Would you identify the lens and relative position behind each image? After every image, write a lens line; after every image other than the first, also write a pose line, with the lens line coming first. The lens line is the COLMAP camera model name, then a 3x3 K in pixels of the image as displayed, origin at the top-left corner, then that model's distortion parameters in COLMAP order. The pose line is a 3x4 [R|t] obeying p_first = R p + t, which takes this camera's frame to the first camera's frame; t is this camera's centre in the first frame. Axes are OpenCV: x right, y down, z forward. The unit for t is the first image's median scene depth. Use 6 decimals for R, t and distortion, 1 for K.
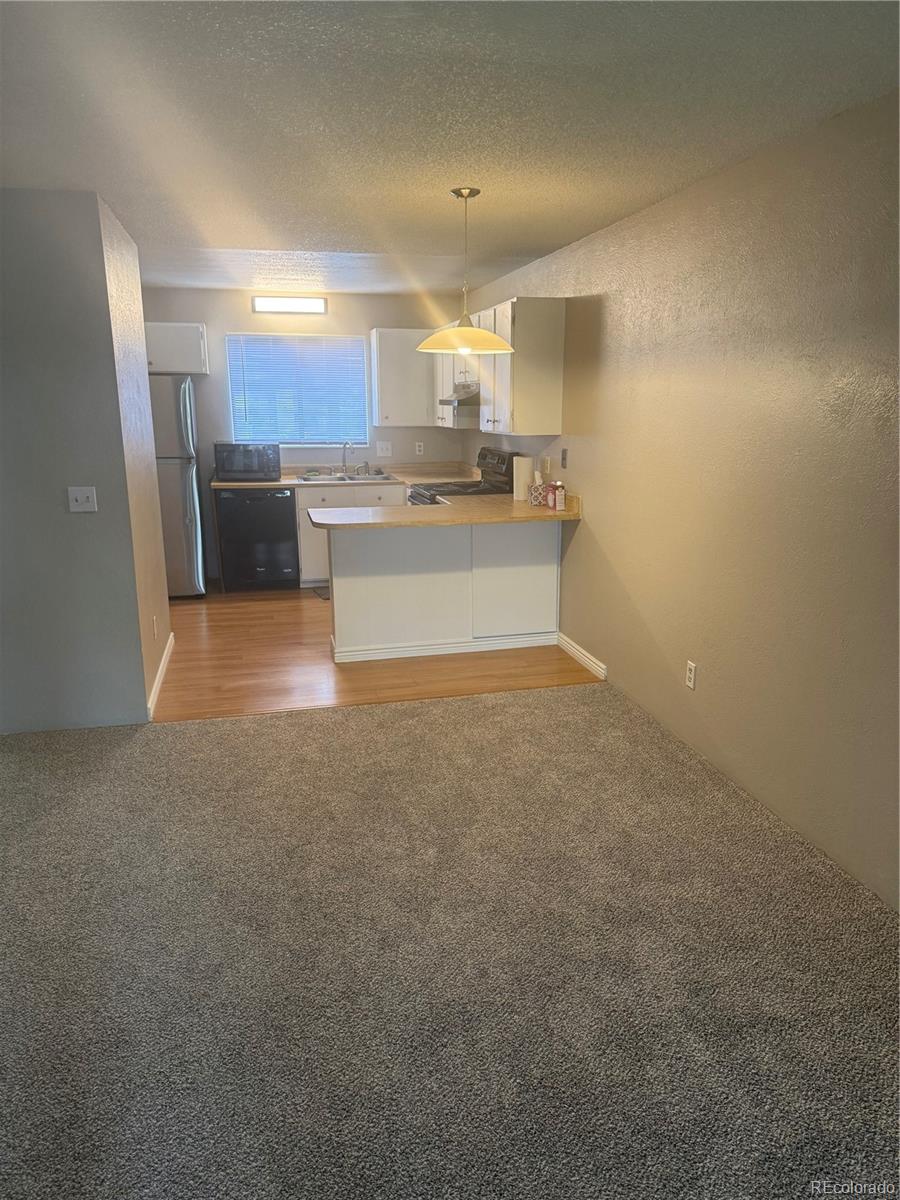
lens RADIAL K [[841.4, 0, 450.0], [0, 841.4, 600.0], [0, 0, 1]] dist [0.179846, -0.001816]
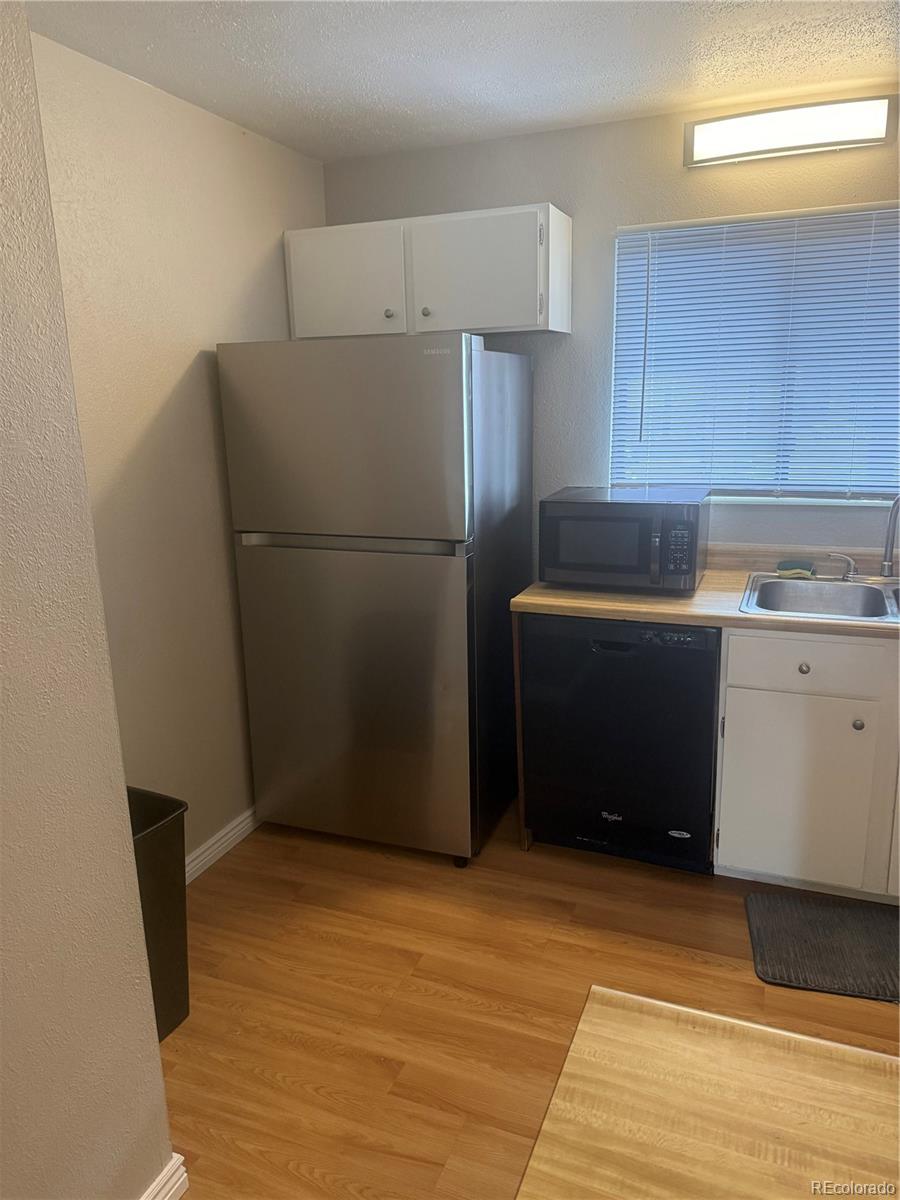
lens RADIAL K [[857.6, 0, 456.0], [0, 857.6, 608.7], [0, 0, 1]] dist [0.037159, -0.029262]
pose [[0.822708, 0.124036, -0.554766, -0.073371], [-0.111449, 0.992160, 0.056554, -0.146207], [0.557432, 0.015301, 0.830082, 0.626951]]
